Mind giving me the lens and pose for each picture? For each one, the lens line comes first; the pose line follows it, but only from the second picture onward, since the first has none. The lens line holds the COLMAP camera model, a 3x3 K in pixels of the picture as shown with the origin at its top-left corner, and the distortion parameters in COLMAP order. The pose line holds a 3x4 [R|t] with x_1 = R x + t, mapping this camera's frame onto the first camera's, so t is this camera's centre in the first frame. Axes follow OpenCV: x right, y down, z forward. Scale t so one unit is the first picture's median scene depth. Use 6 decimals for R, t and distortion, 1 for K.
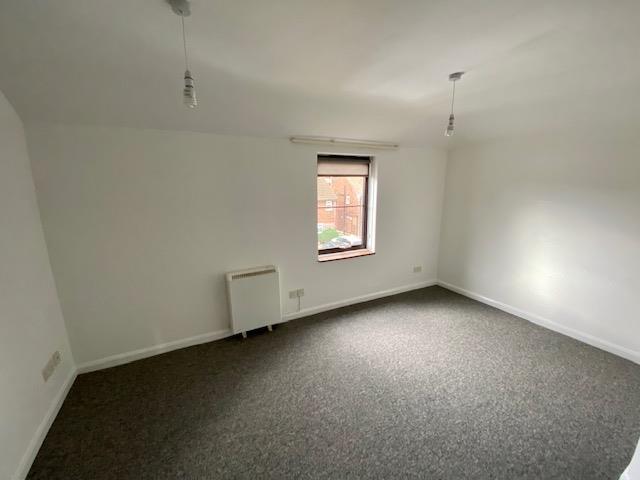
lens RADIAL K [[260.3, 0, 320.0], [0, 260.3, 240.0], [0, 0, 1]] dist [0.021630, -0.020815]
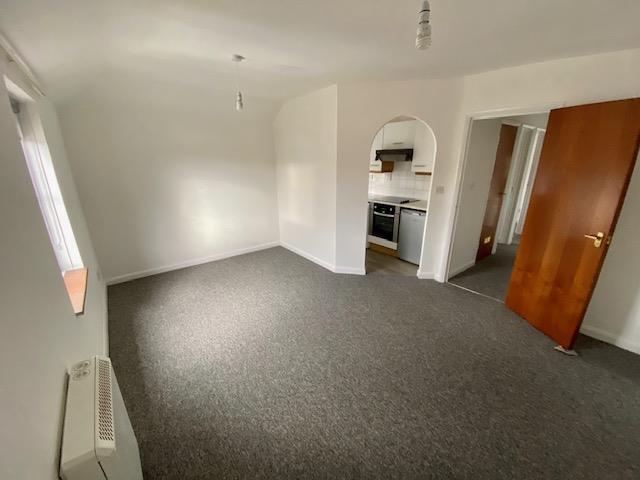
lens RADIAL K [[260.3, 0, 320.0], [0, 260.3, 240.0], [0, 0, 1]] dist [0.021630, -0.020815]
pose [[-0.195688, -0.298750, 0.934053, -0.631441], [0.215400, 0.916114, 0.338140, -0.144833], [-0.956718, 0.267364, -0.114921, 0.719468]]
